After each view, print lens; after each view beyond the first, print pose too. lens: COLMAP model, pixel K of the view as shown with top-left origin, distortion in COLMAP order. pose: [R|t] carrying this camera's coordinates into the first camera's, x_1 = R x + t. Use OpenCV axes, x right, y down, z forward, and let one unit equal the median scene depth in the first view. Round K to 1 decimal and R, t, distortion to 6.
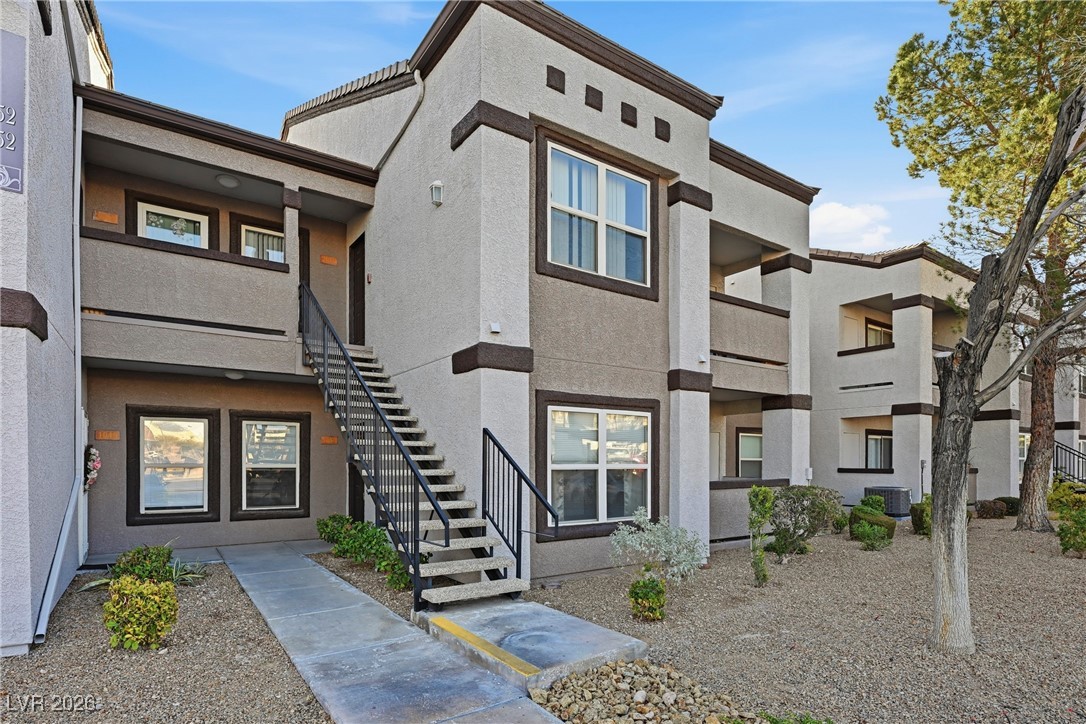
lens RADIAL K [[528.6, 0, 543.0], [0, 528.6, 362.0], [0, 0, 1]] dist [0.002640, 0.000122]
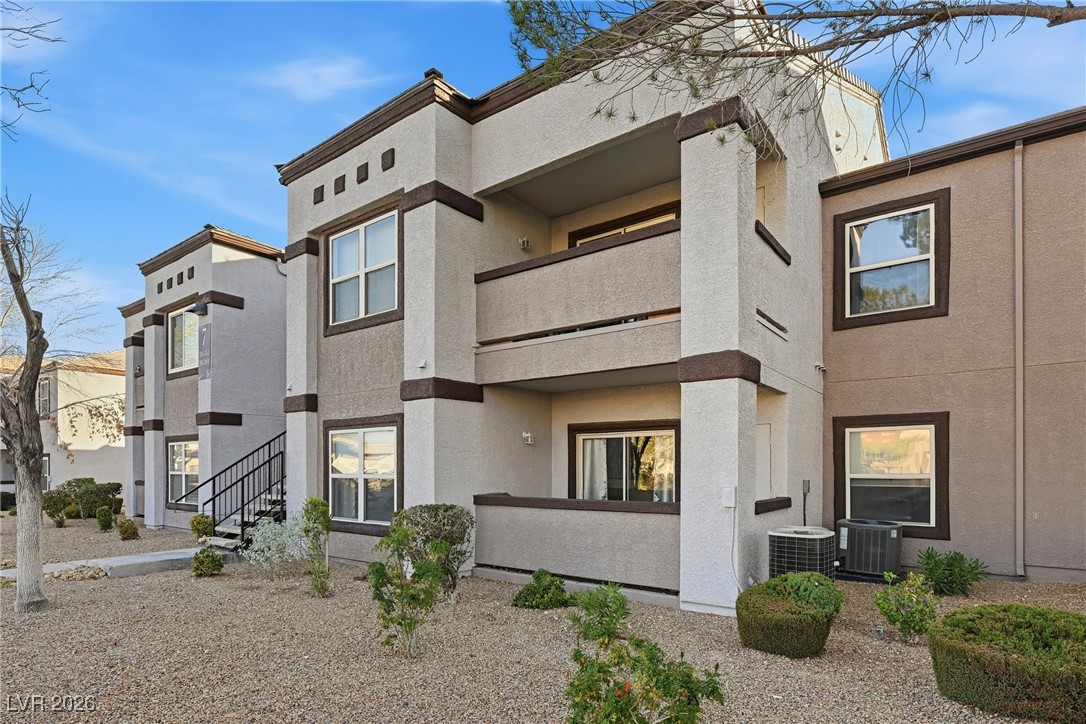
lens RADIAL K [[567.0, 0, 543.0], [0, 567.0, 362.0], [0, 0, 1]] dist [-0.000664, 0.000015]
pose [[0.337235, -0.180459, -0.923963, 1.382285], [0.176520, 0.976170, -0.126228, 0.164983], [0.924723, -0.120529, 0.361053, 0.875007]]
